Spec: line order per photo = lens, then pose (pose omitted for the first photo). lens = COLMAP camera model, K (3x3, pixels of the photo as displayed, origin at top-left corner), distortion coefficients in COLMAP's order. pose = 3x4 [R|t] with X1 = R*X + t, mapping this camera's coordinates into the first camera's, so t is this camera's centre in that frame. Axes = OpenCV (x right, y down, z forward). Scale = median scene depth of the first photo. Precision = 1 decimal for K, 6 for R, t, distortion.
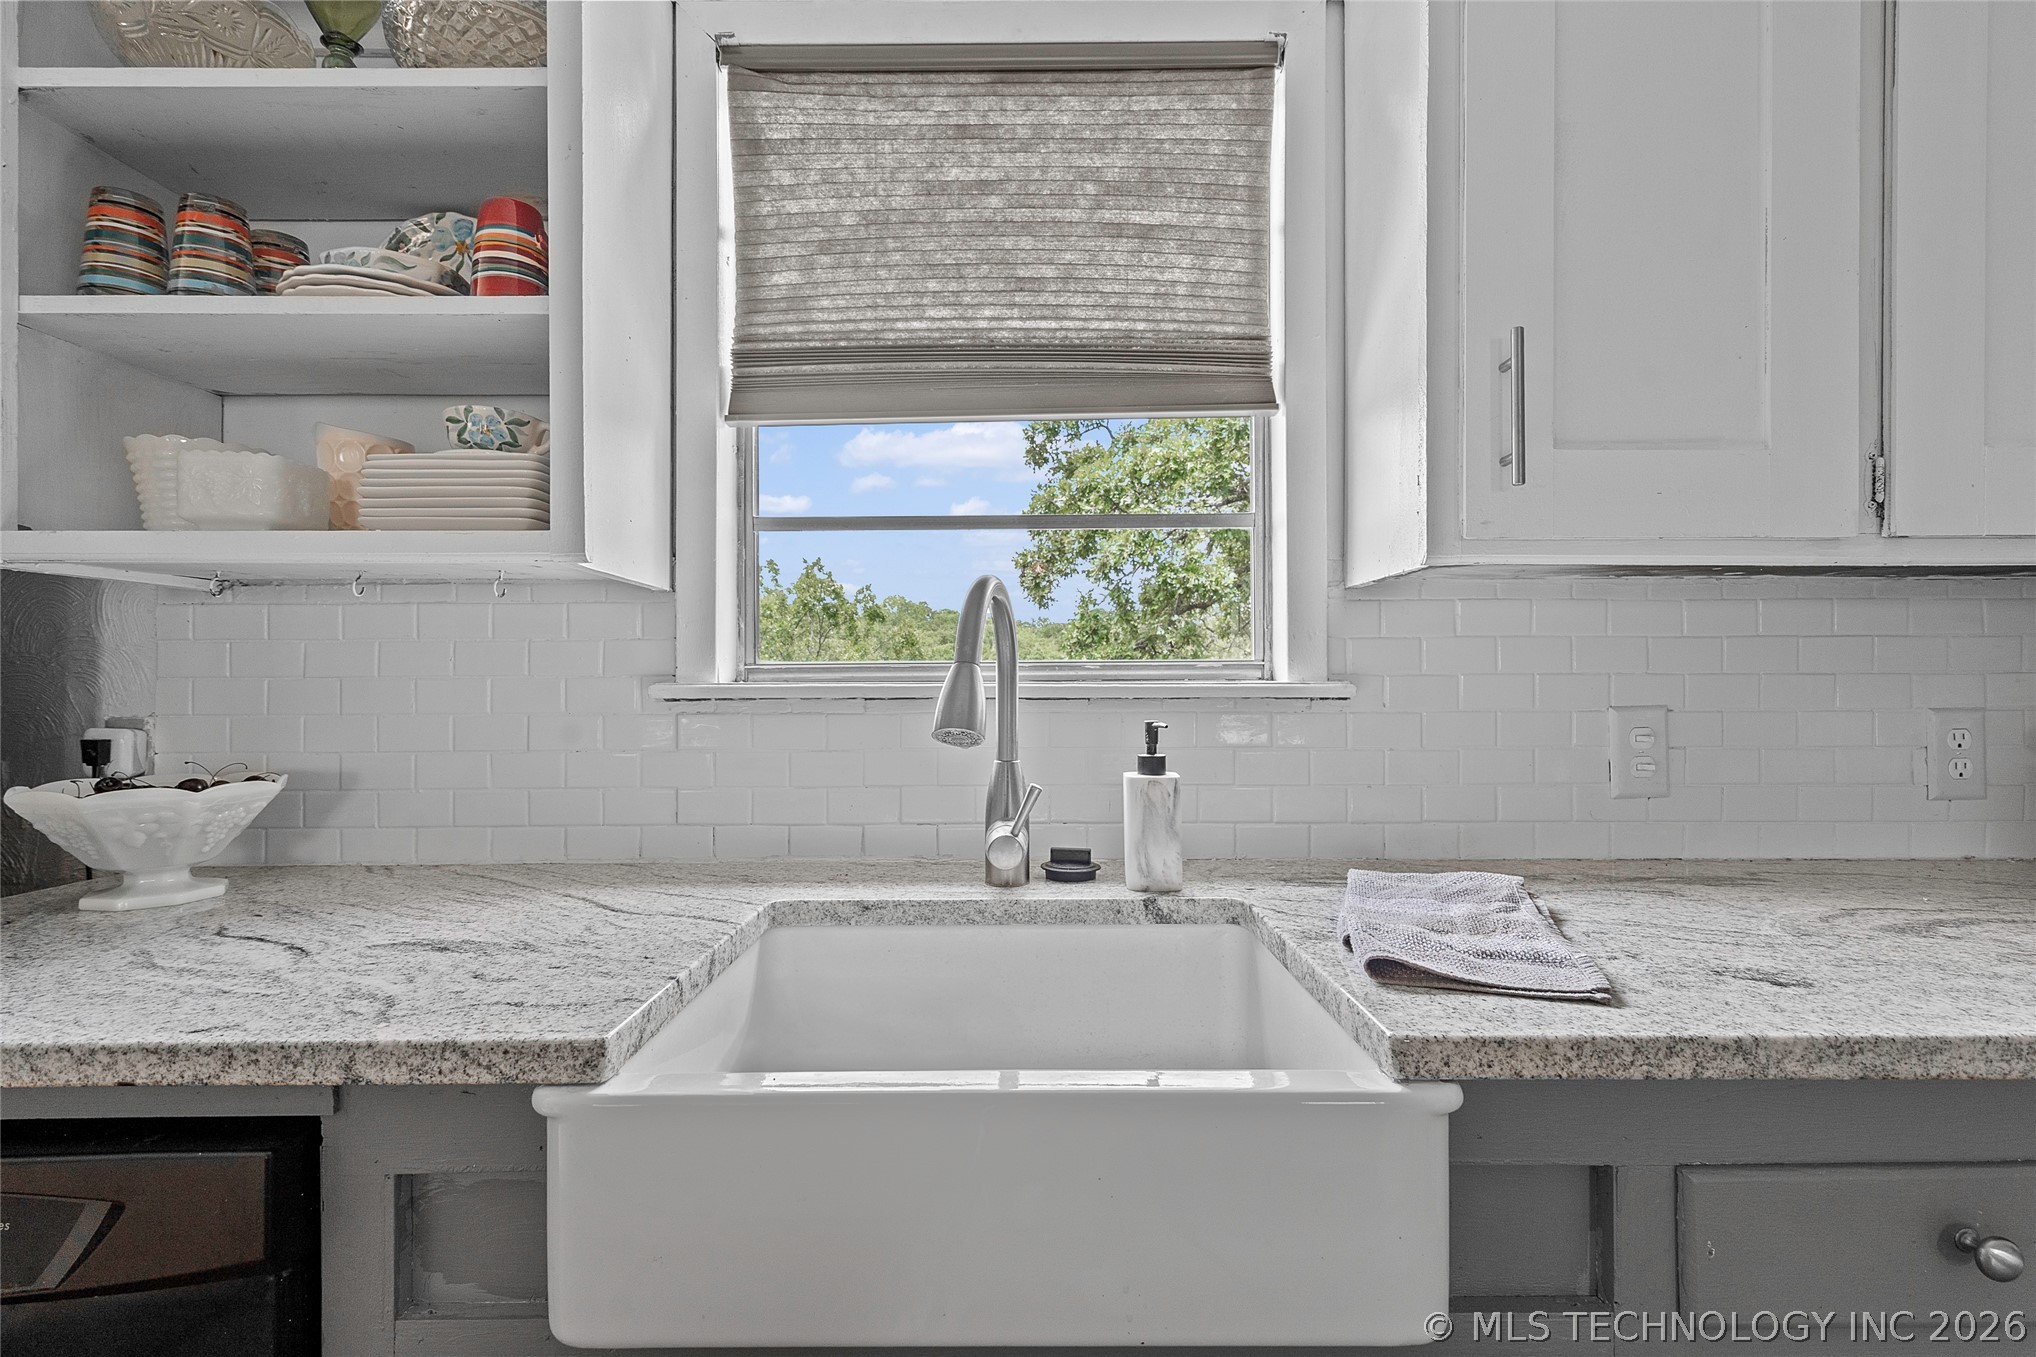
lens RADIAL K [[938.9, 0, 1018.0], [0, 938.9, 678.5], [0, 0, 1]] dist [0.000100, 0.000919]
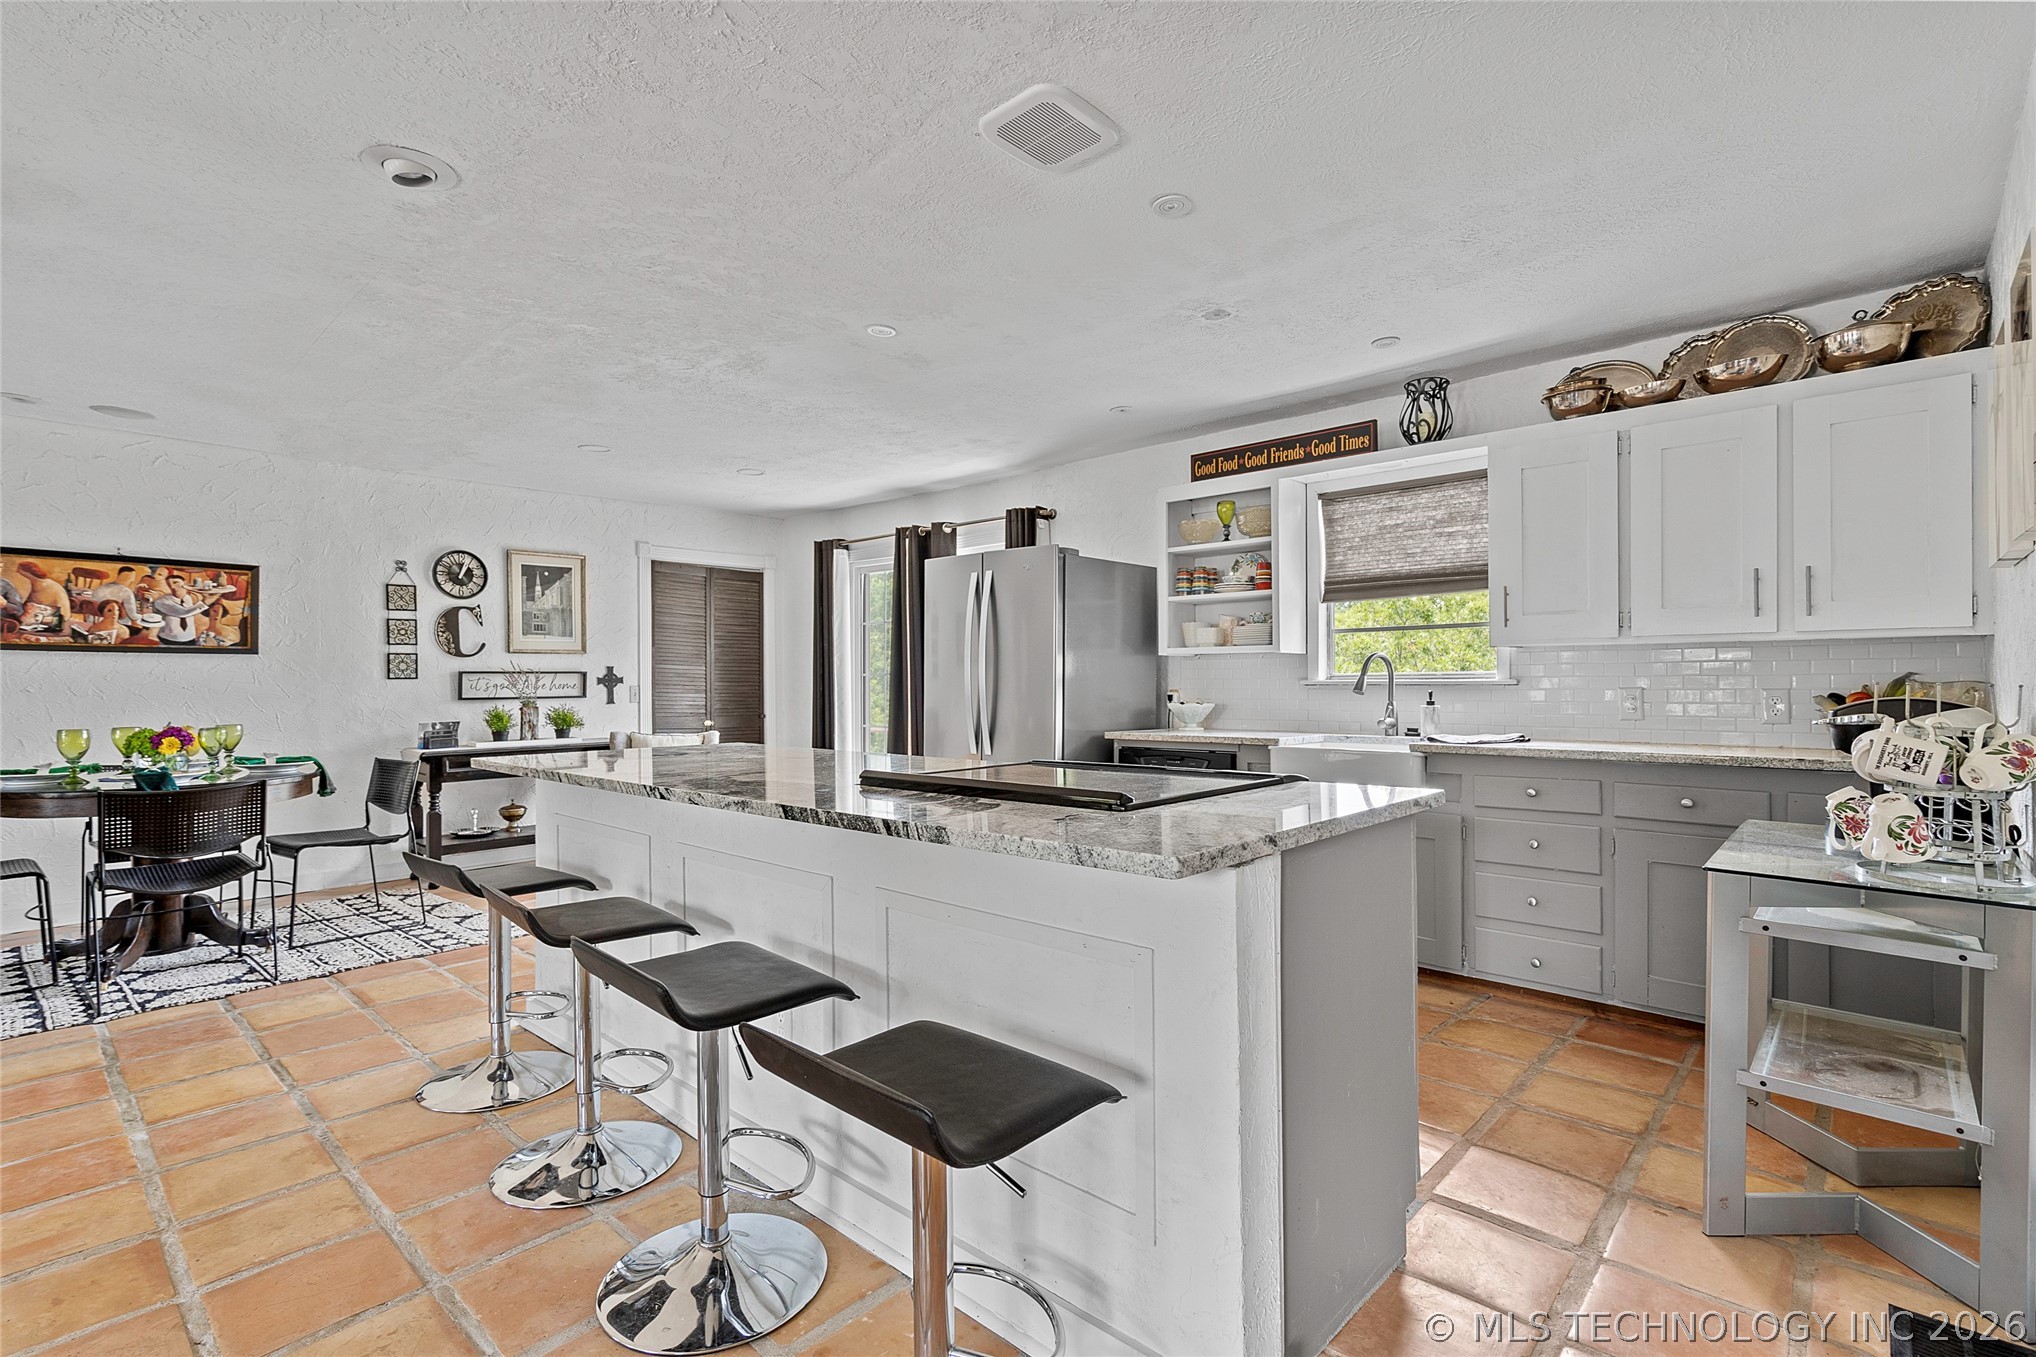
lens RADIAL K [[938.9, 0, 1018.0], [0, 938.9, 678.5], [0, 0, 1]] dist [0.000100, 0.000919]
pose [[0.728960, -0.002797, -0.684551, 1.227193], [0.004958, 0.999987, 0.001193, -0.009321], [0.684538, -0.004264, 0.728964, -2.257180]]
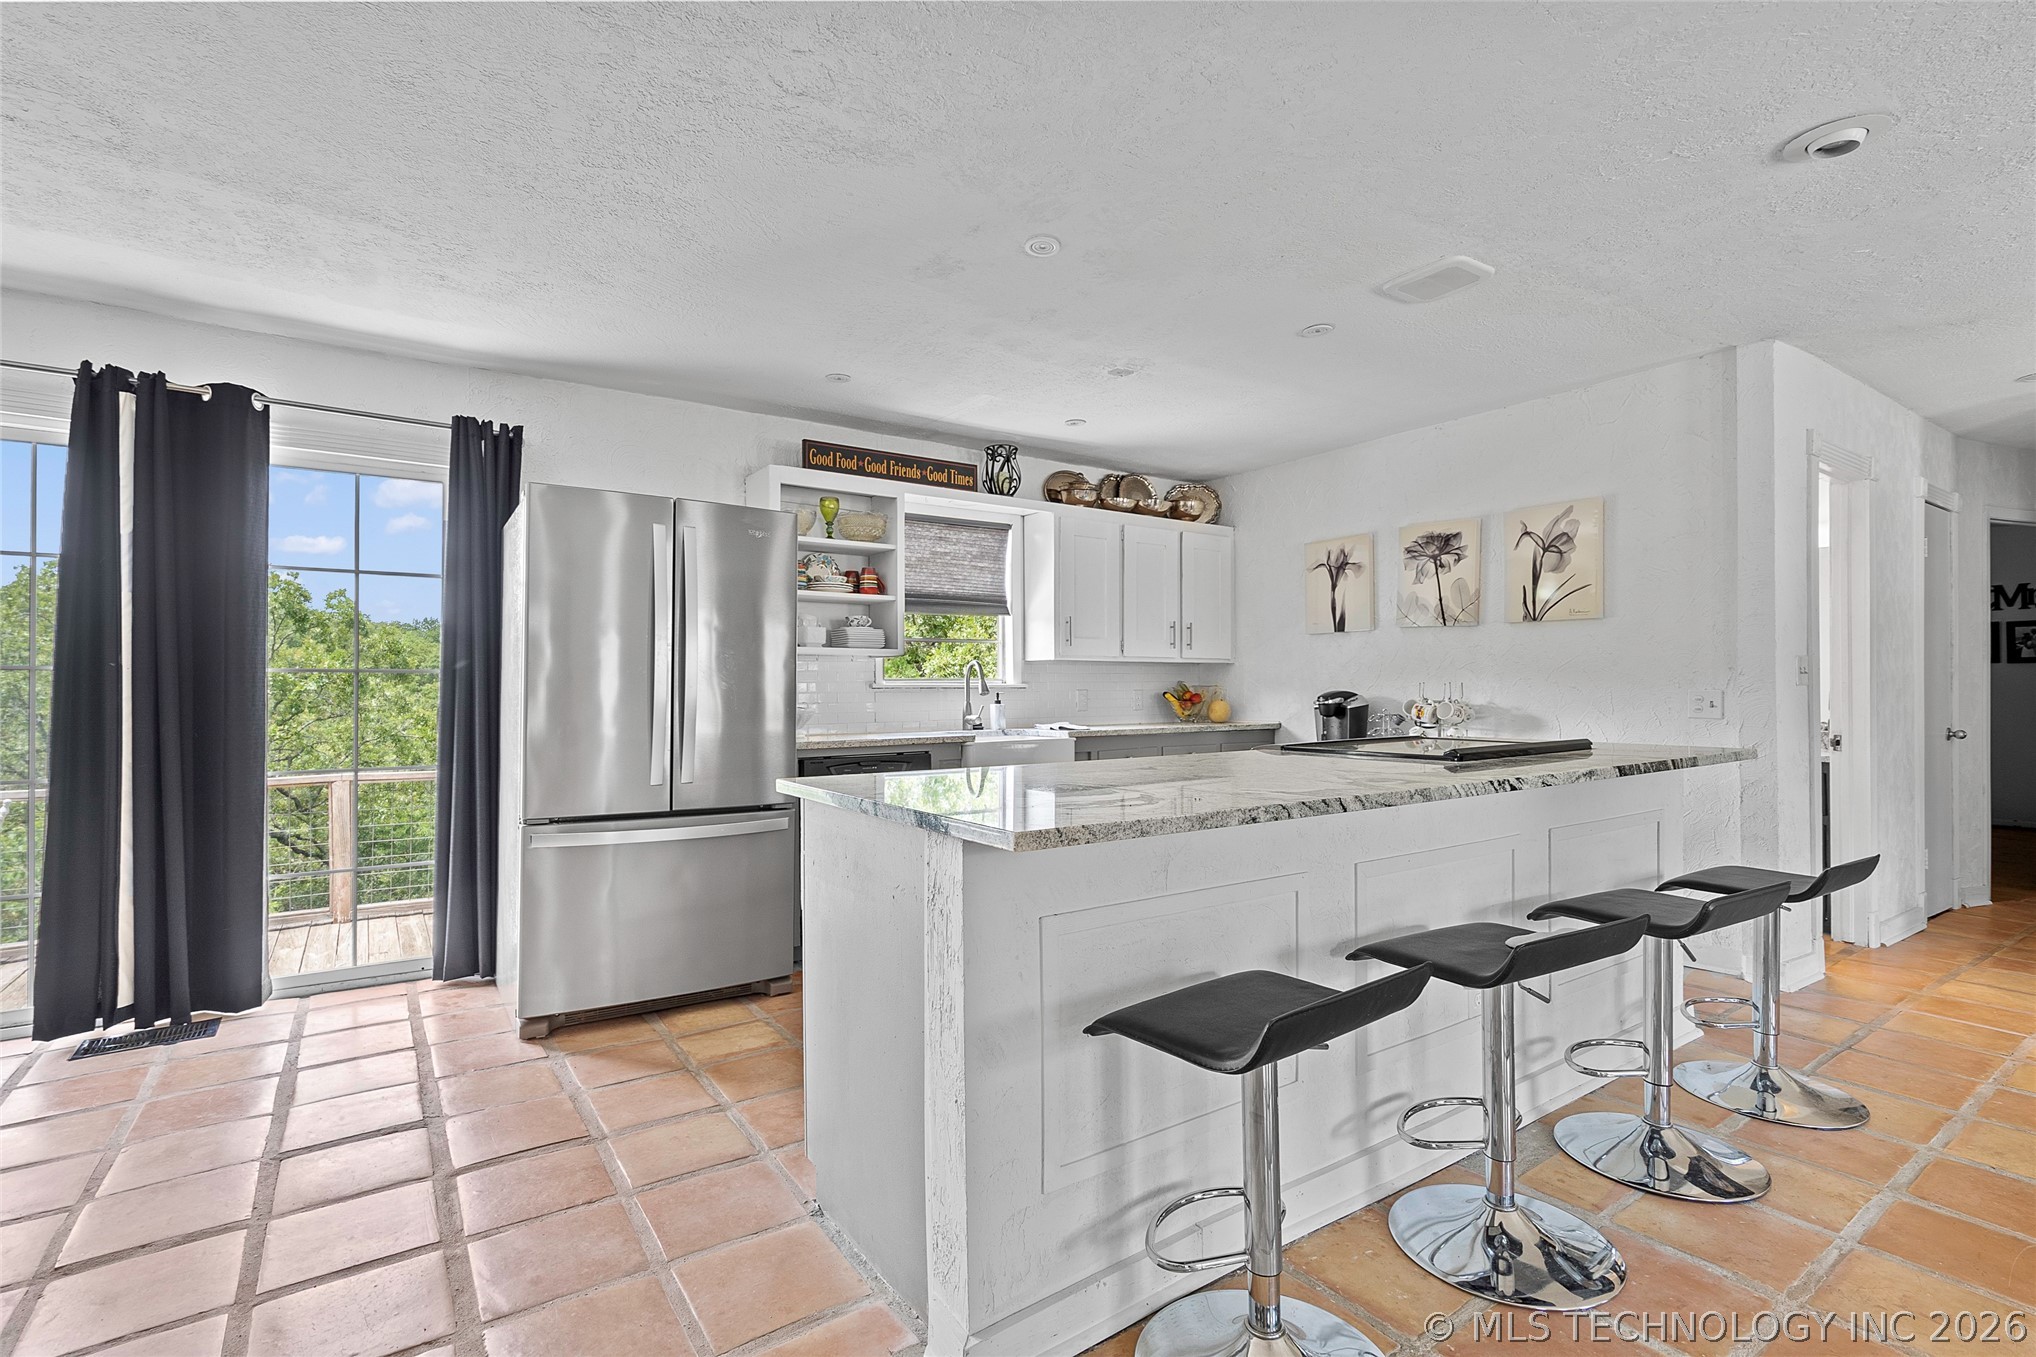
lens RADIAL K [[938.9, 0, 1018.0], [0, 938.9, 678.5], [0, 0, 1]] dist [0.000100, 0.000919]
pose [[0.826461, 0.003850, 0.562981, -1.951234], [0.002986, 0.999933, -0.011221, 0.026755], [-0.562986, 0.010955, 0.826394, -2.326867]]
